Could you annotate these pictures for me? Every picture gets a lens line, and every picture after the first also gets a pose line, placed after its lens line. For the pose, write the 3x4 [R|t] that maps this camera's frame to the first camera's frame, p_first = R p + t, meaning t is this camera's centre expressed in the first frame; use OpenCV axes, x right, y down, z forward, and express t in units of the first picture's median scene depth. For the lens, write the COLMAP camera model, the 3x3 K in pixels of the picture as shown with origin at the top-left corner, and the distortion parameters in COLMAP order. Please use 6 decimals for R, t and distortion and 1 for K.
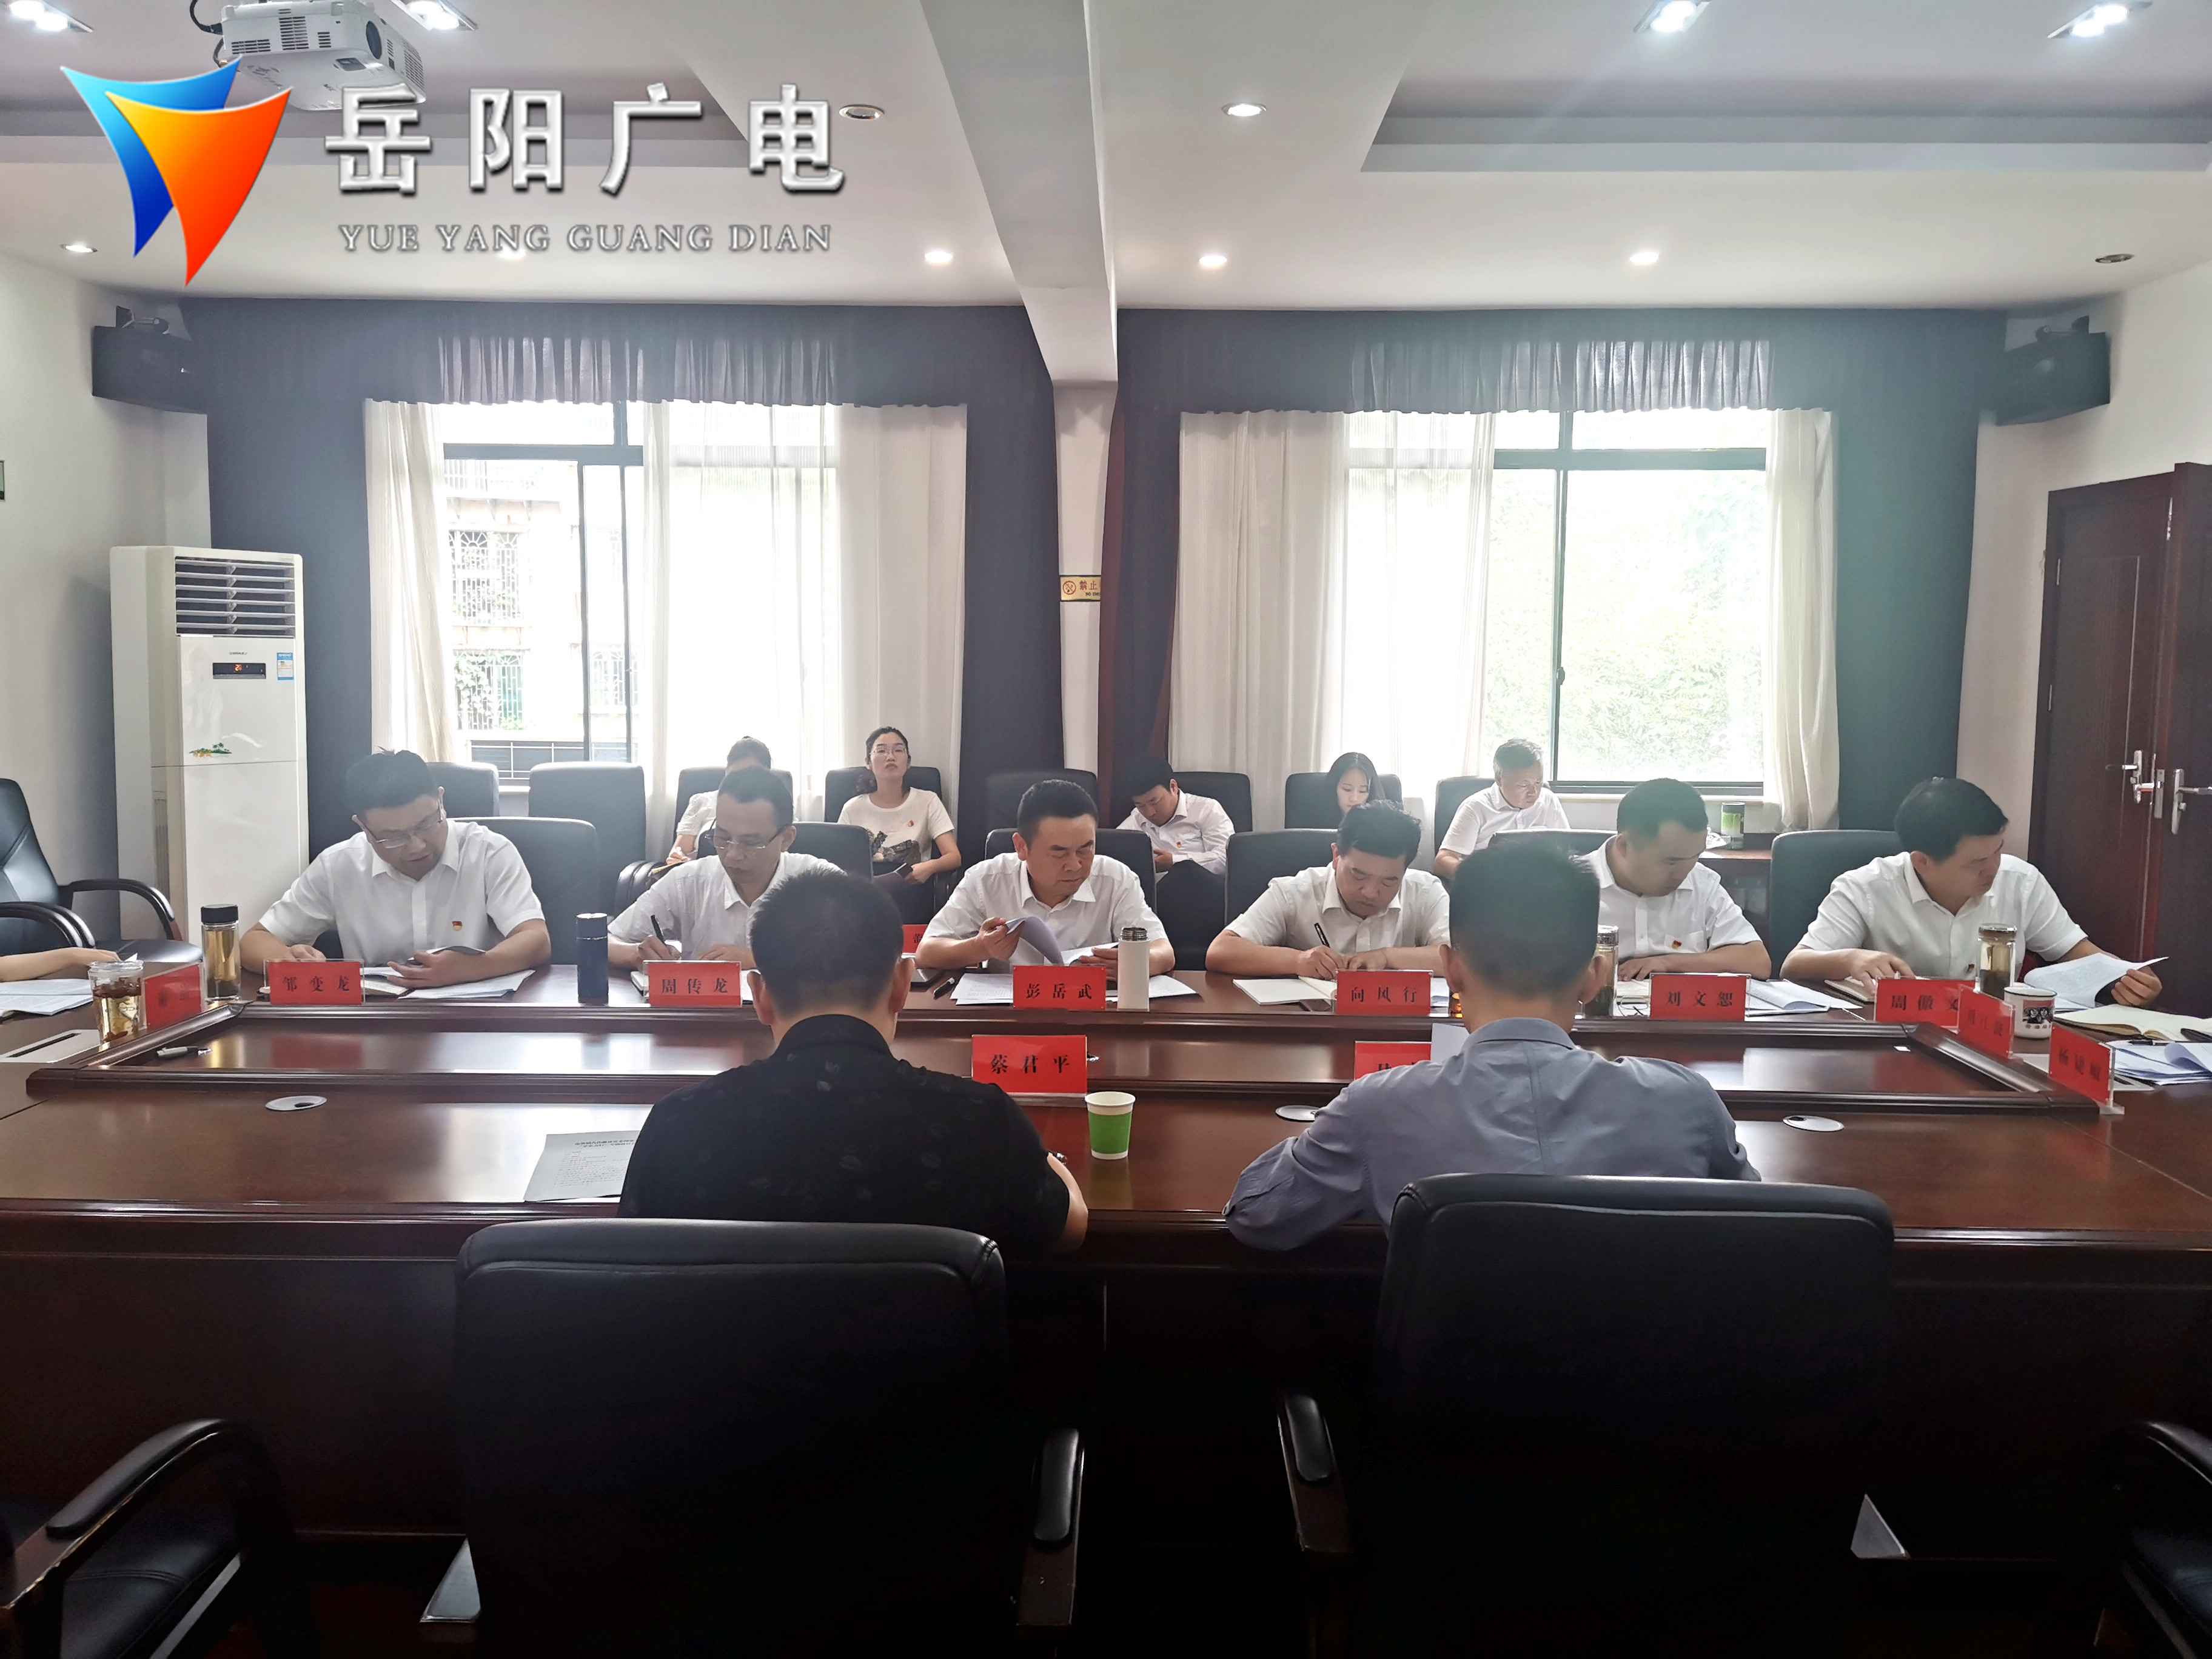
lens RADIAL K [[1716.7, 0, 1106.0], [0, 1716.7, 829.5], [0, 0, 1]] dist [0.037977, -0.014576]
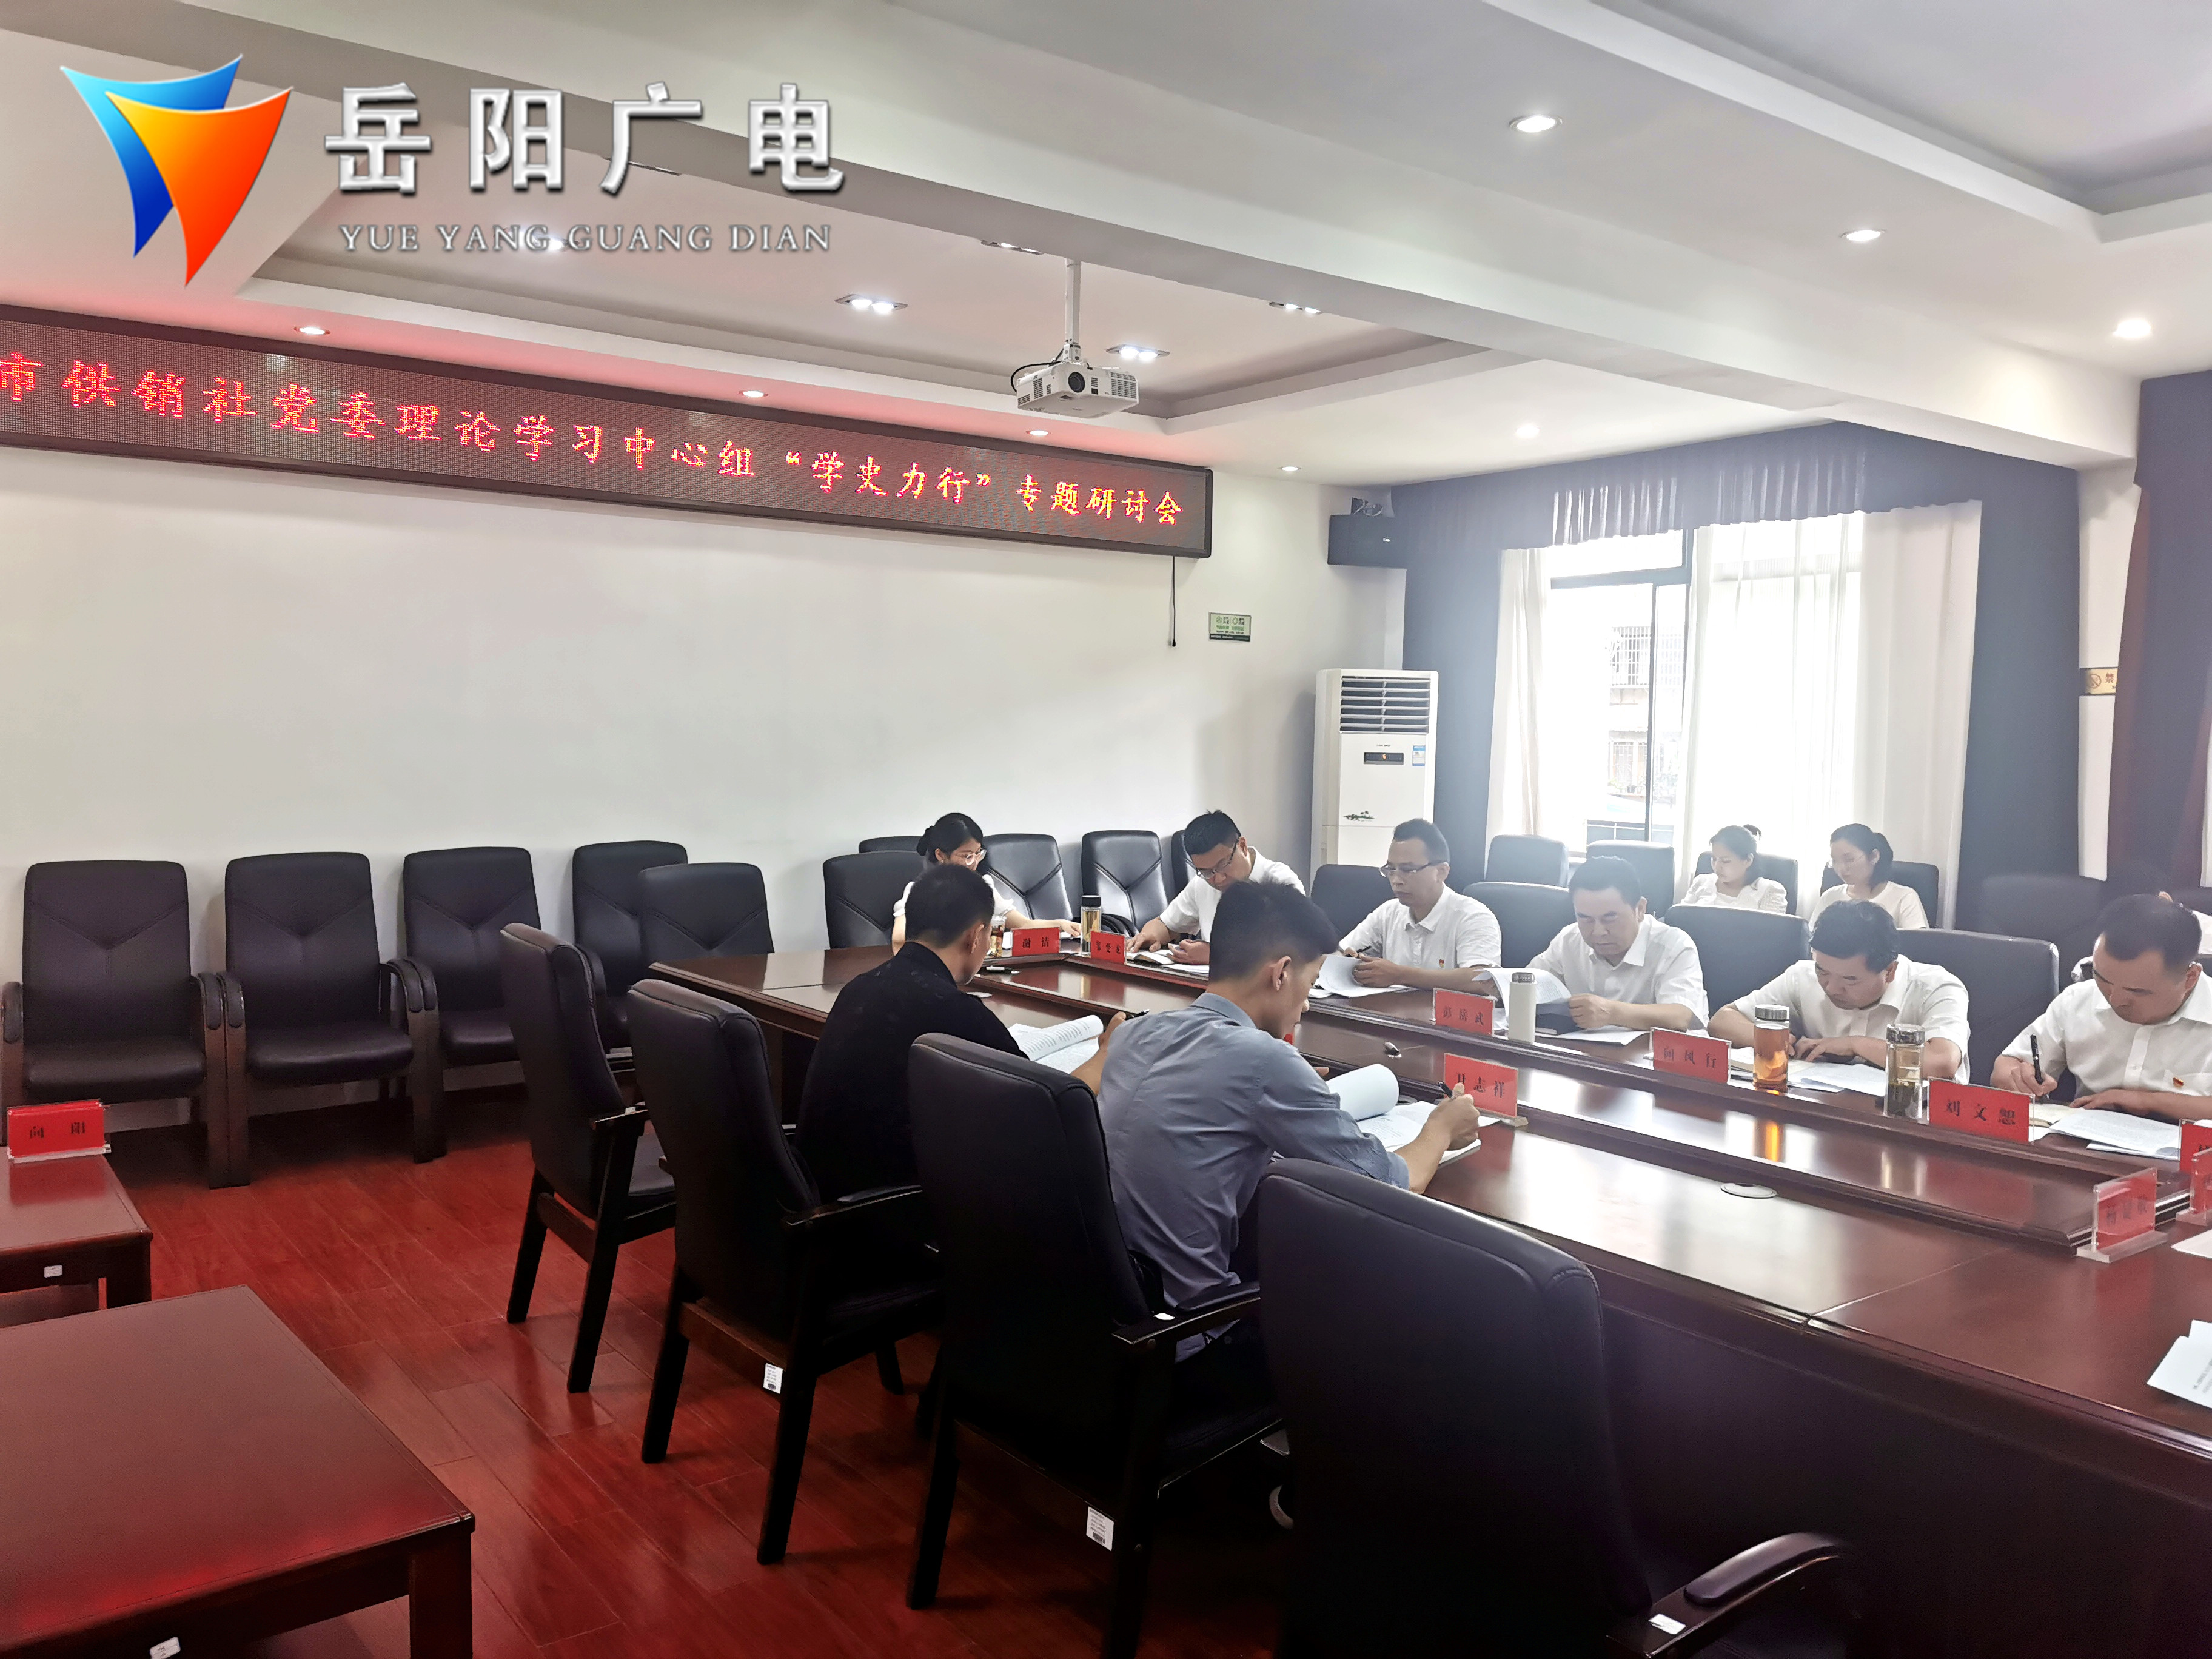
lens RADIAL K [[1716.7, 0, 1106.0], [0, 1716.7, 829.5], [0, 0, 1]] dist [0.037977, -0.014576]
pose [[0.613114, 0.046715, -0.788612, 0.413779], [-0.091655, 0.995715, -0.012275, -0.000456], [0.784660, 0.079806, 0.614768, 0.012143]]
